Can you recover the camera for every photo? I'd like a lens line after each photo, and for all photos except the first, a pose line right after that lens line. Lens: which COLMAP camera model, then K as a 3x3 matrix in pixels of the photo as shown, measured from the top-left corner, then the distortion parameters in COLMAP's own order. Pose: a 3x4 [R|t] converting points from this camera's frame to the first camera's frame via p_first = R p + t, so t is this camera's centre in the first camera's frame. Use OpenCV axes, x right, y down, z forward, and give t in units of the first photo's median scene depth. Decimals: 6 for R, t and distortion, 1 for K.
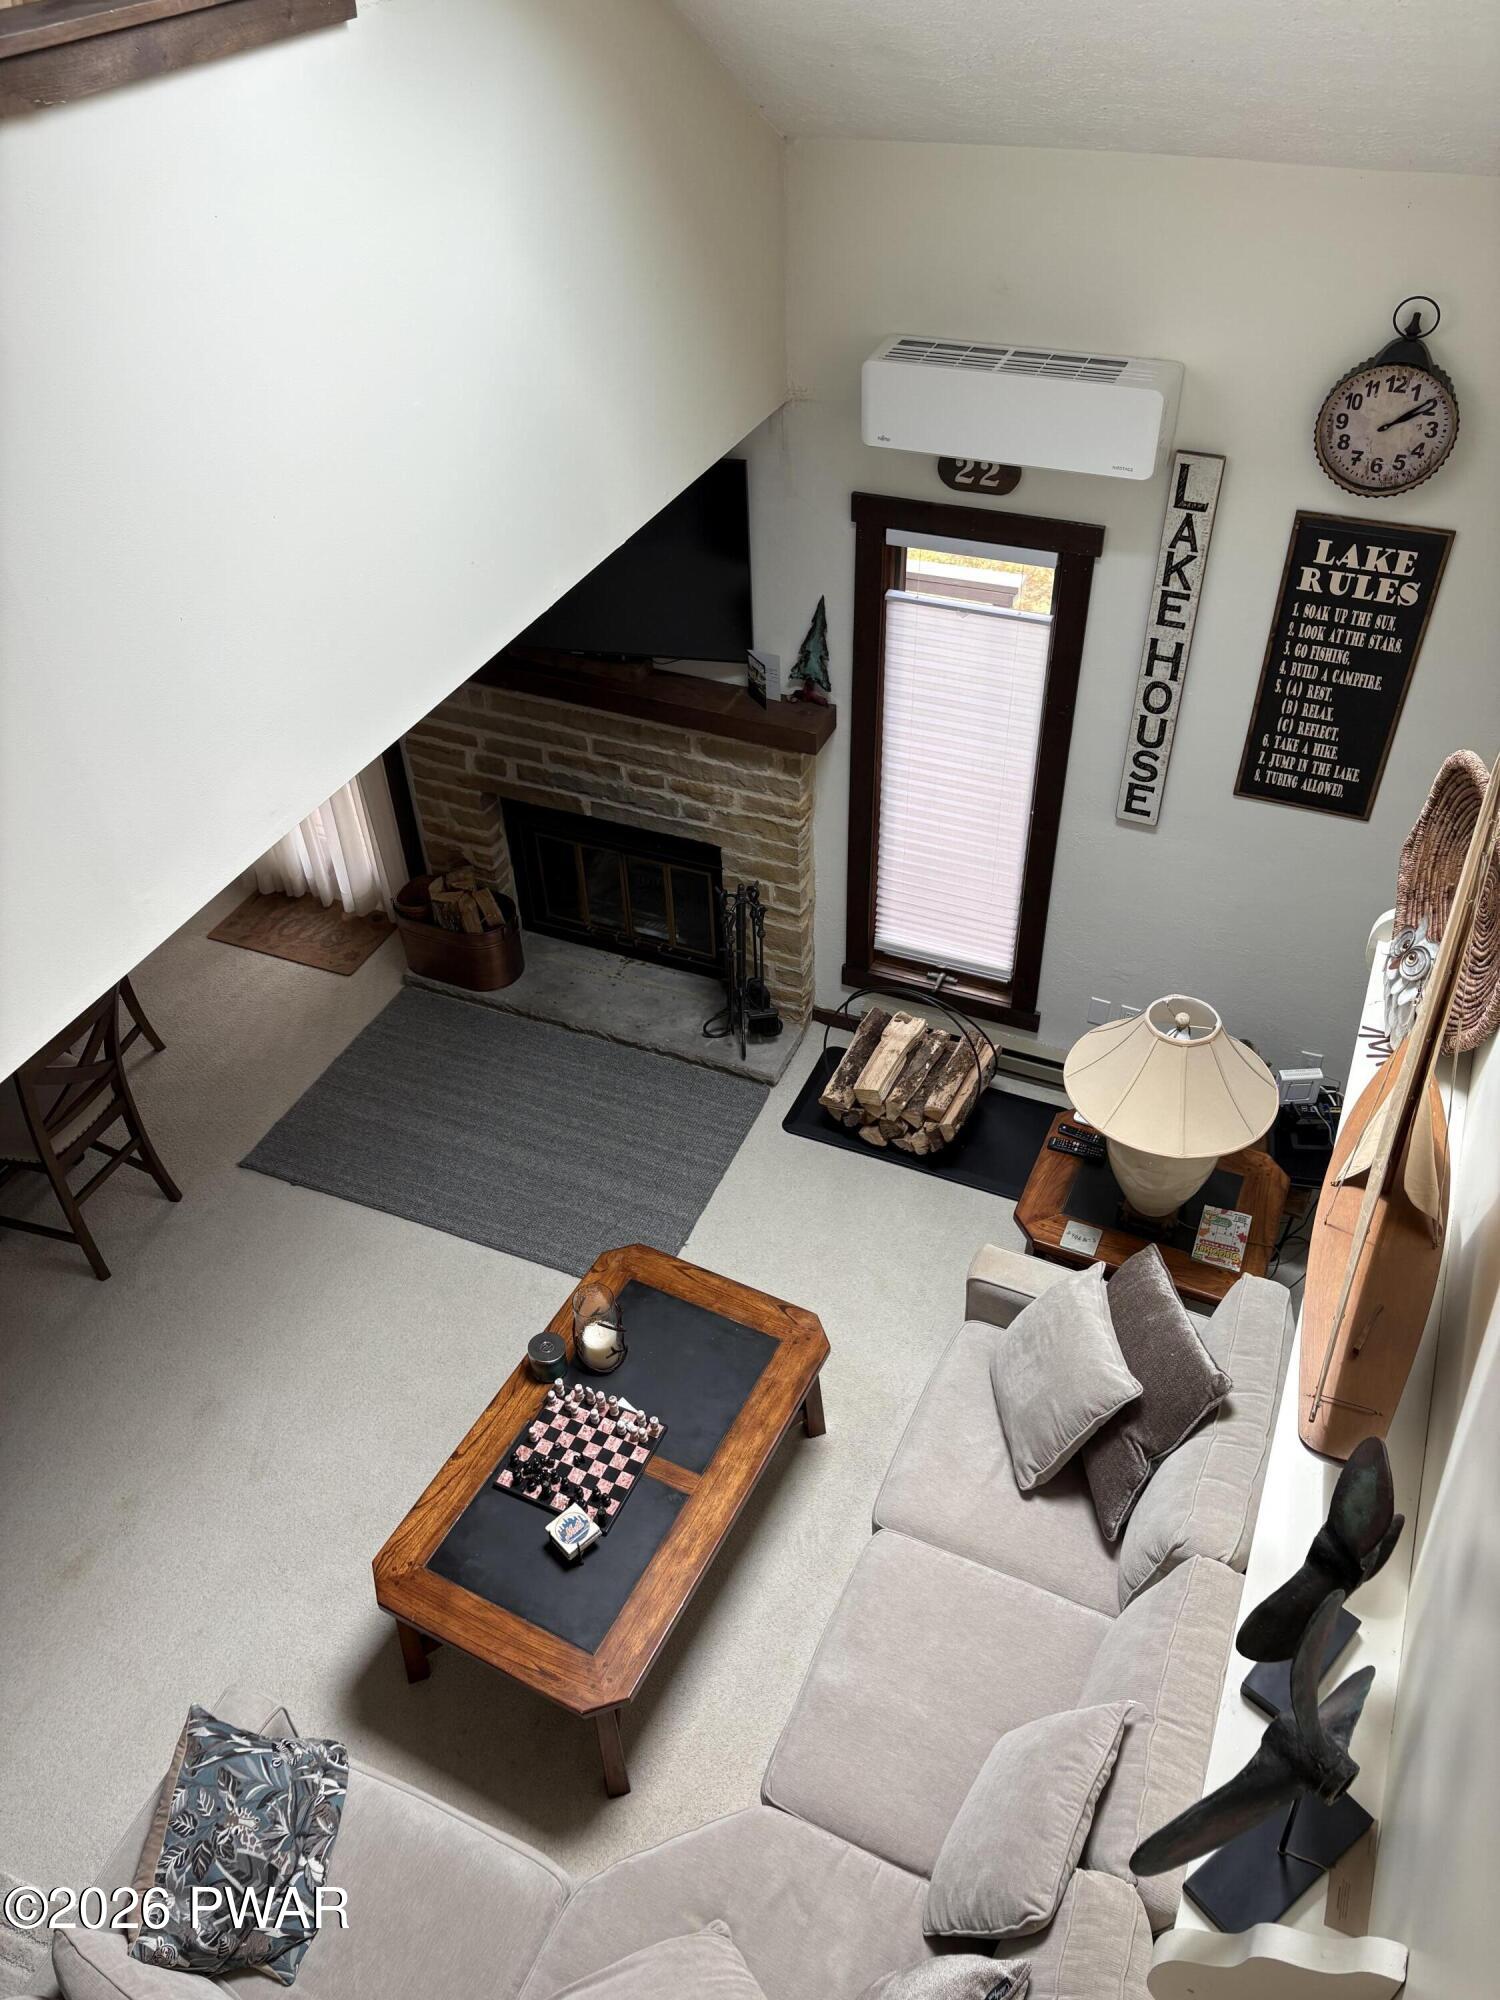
lens RADIAL K [[1515.6, 0, 766.0], [0, 1515.6, 998.5], [0, 0, 1]] dist [0.043479, -0.044451]
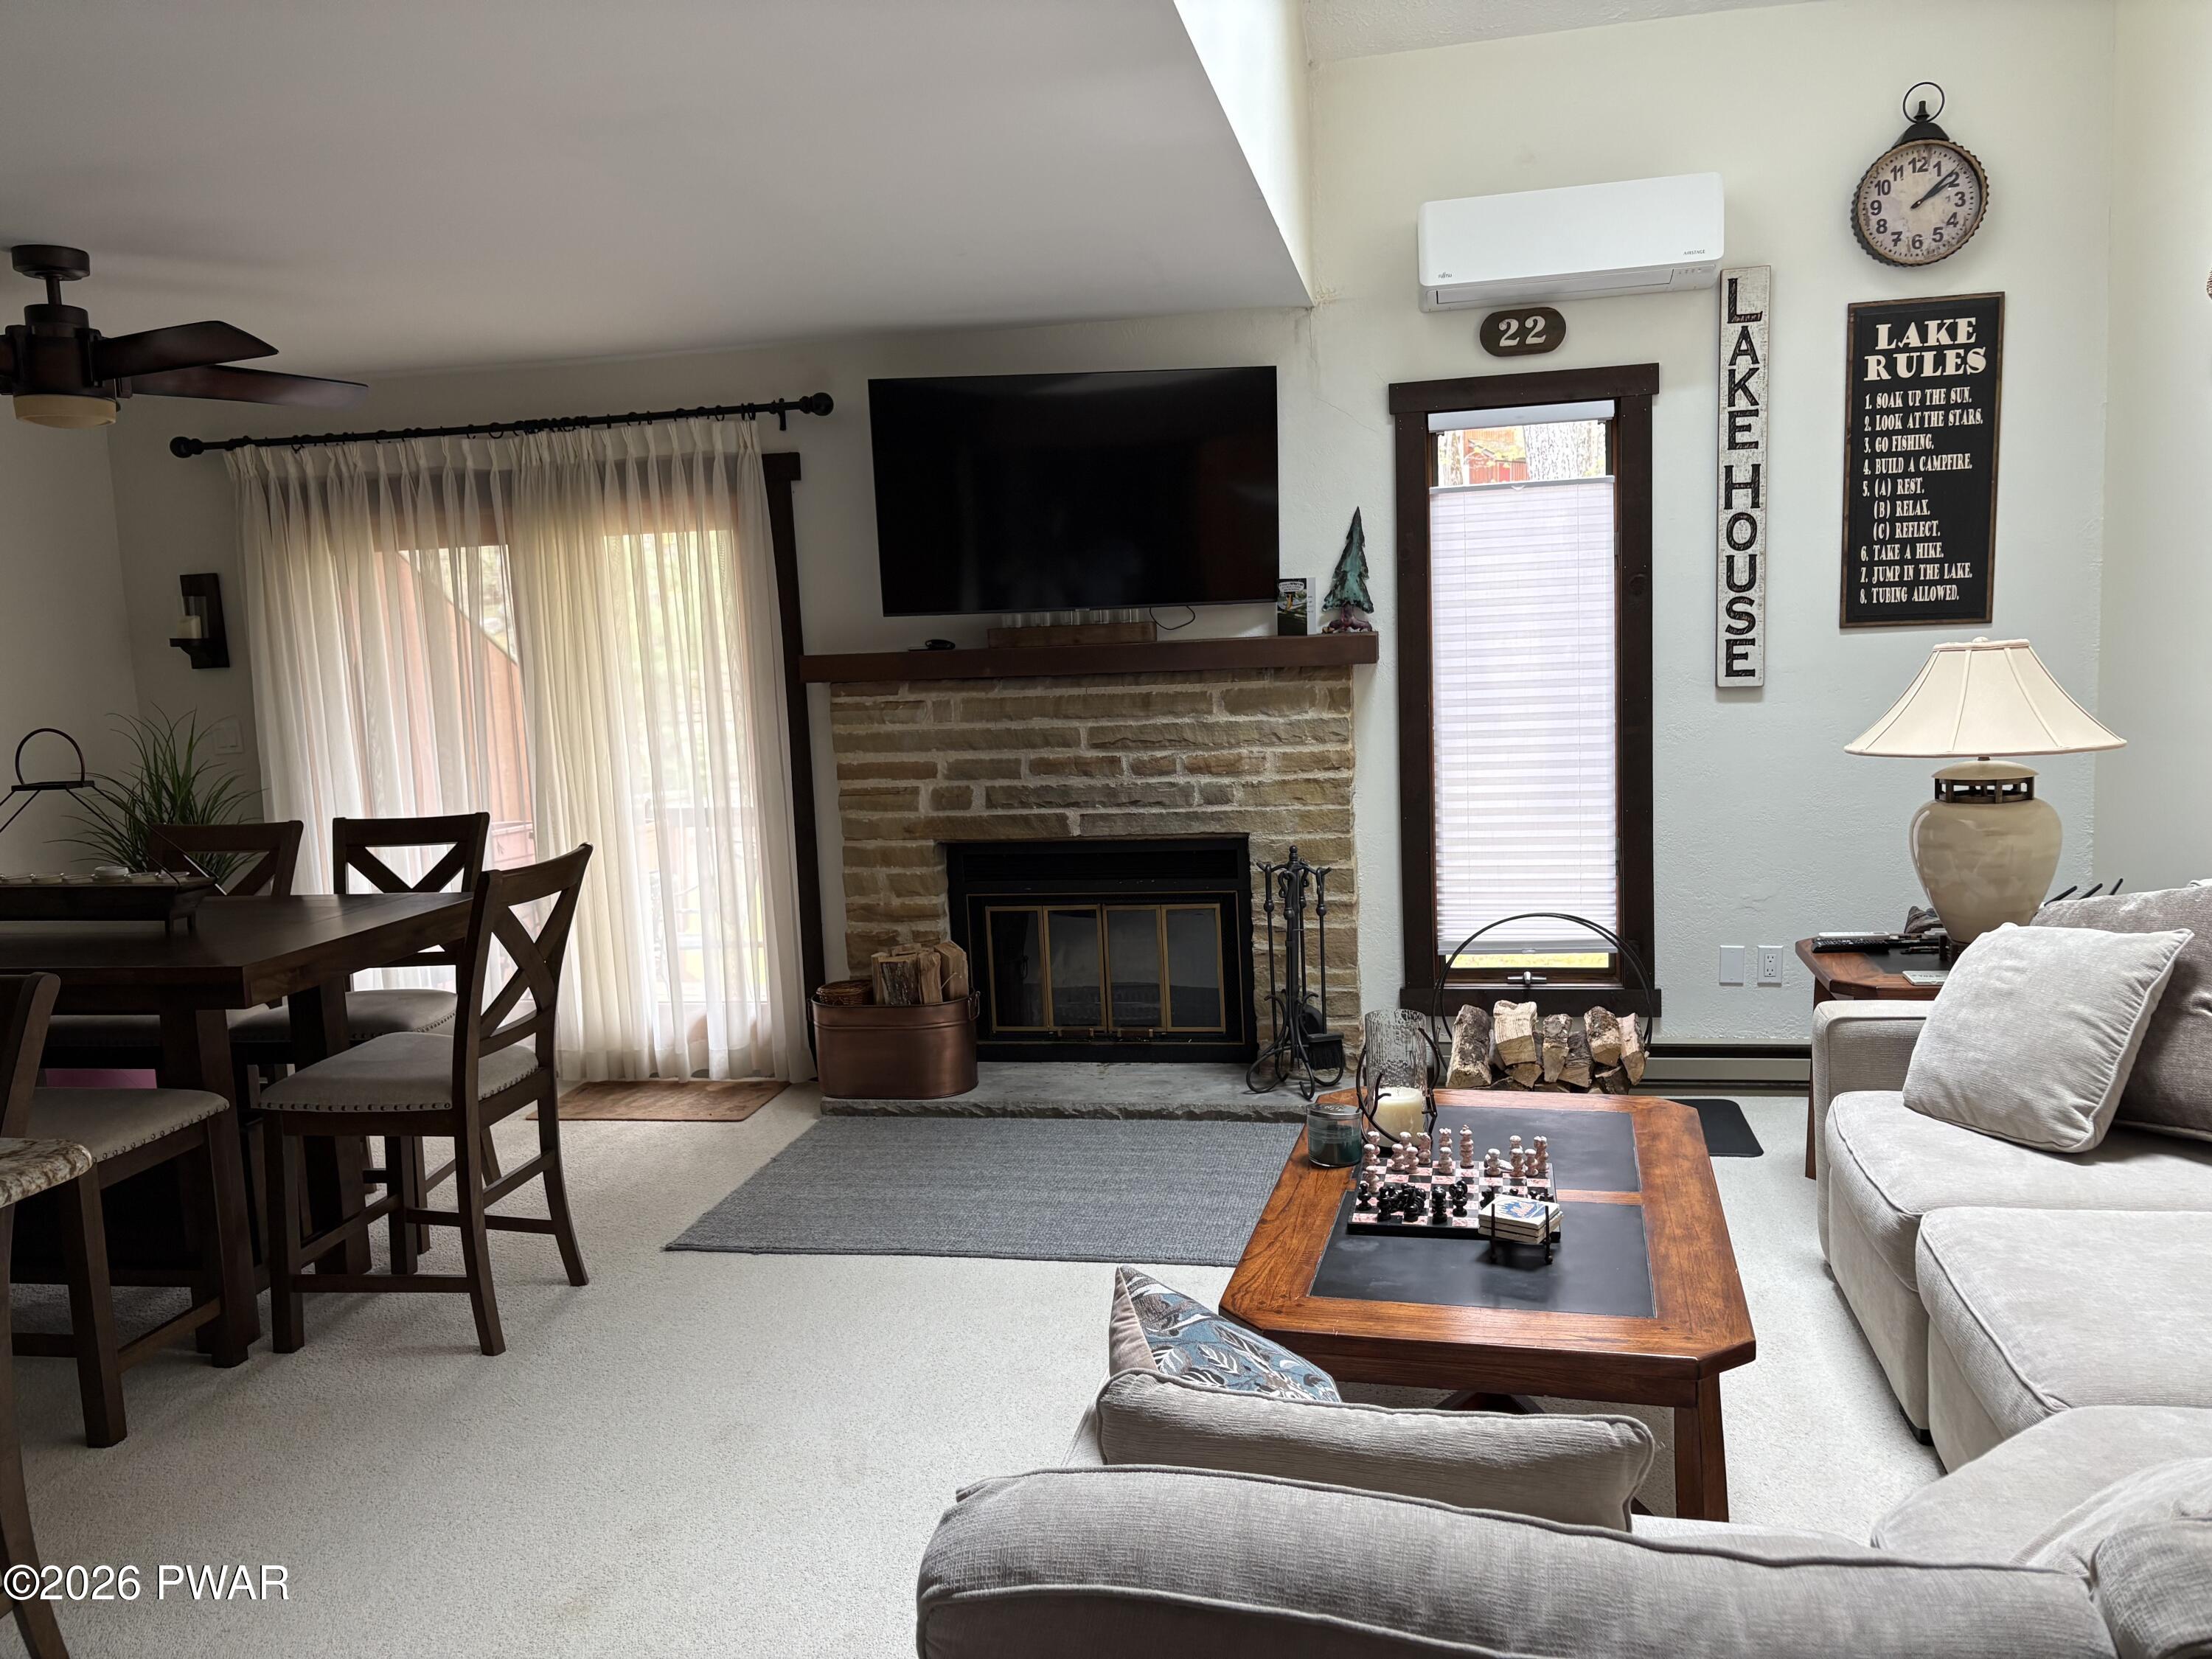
lens RADIAL K [[1676.3, 0, 1093.7], [0, 1676.3, 835.2], [0, 0, 1]] dist [0.043479, -0.044451]
pose [[0.979318, -0.042401, 0.197832, -0.344743], [0.146391, 0.823443, -0.548189, 0.461262], [-0.139660, 0.565812, 0.812620, 0.287748]]
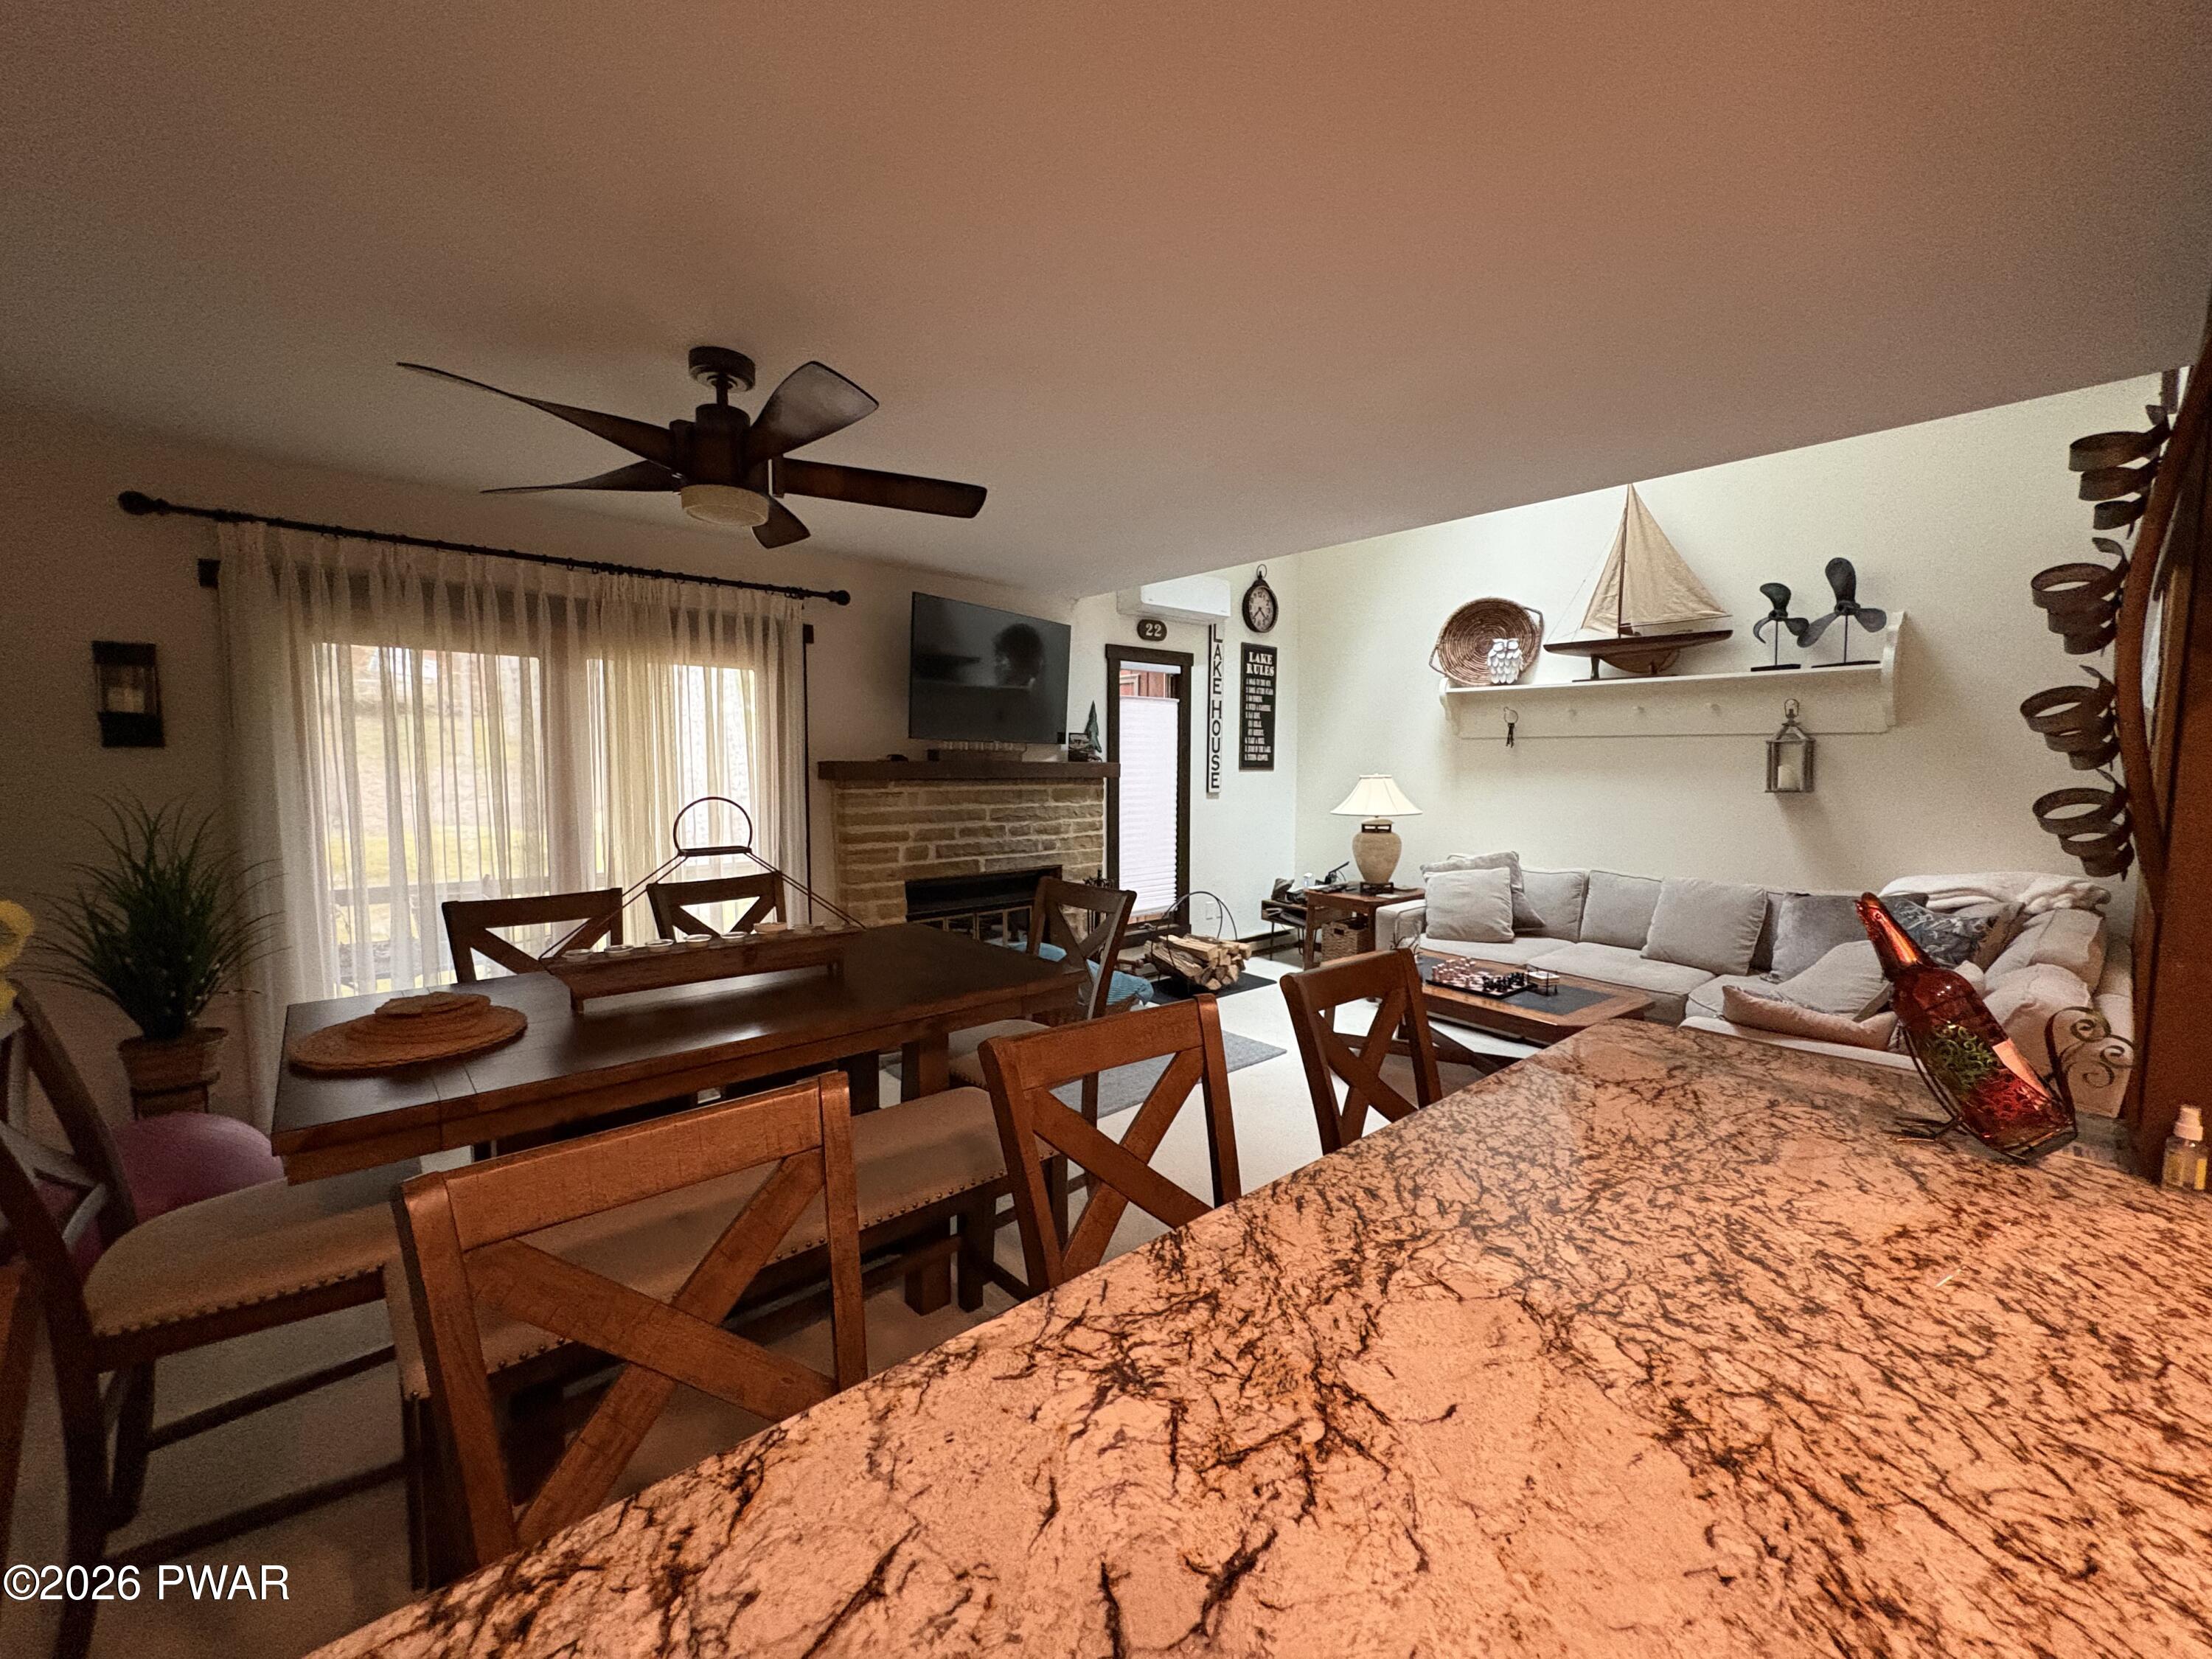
lens RADIAL K [[889.7, 0, 1111.7], [0, 889.7, 816.1], [0, 0, 1]] dist [-0.004010, 0.002117]
pose [[0.427612, -0.029810, 0.903471, -0.984053], [0.579269, 0.776318, -0.248553, 0.142842], [-0.693971, 0.629637, 0.349230, 0.690580]]
